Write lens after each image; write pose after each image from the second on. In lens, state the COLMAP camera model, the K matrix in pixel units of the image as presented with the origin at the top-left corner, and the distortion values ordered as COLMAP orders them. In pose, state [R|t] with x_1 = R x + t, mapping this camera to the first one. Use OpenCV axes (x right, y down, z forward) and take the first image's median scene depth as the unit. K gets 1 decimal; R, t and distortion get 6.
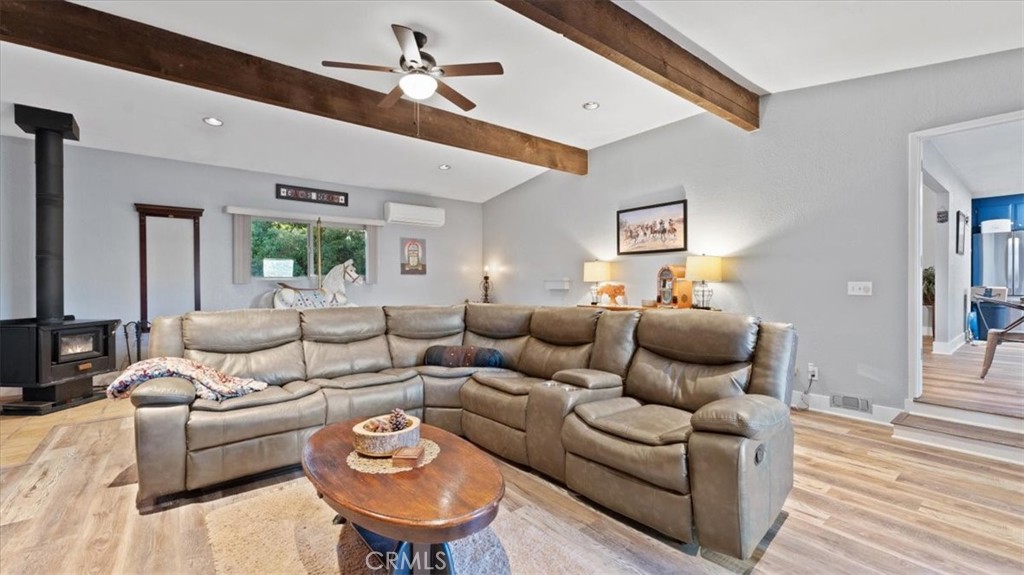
lens RADIAL K [[424.2, 0, 512.0], [0, 424.2, 287.5], [0, 0, 1]] dist [-0.001366, -0.000323]
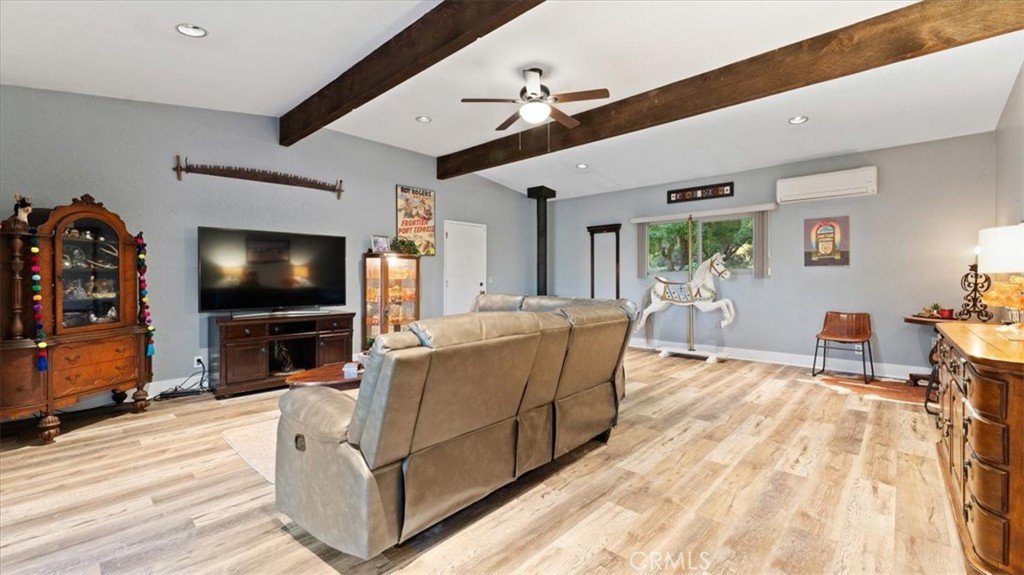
lens RADIAL K [[424.2, 0, 512.0], [0, 424.2, 287.5], [0, 0, 1]] dist [-0.001366, -0.000323]
pose [[0.145799, 0.020520, -0.989101, 0.509785], [-0.009588, 0.999767, 0.019328, -0.001564], [0.989268, 0.006666, 0.145962, 0.404449]]
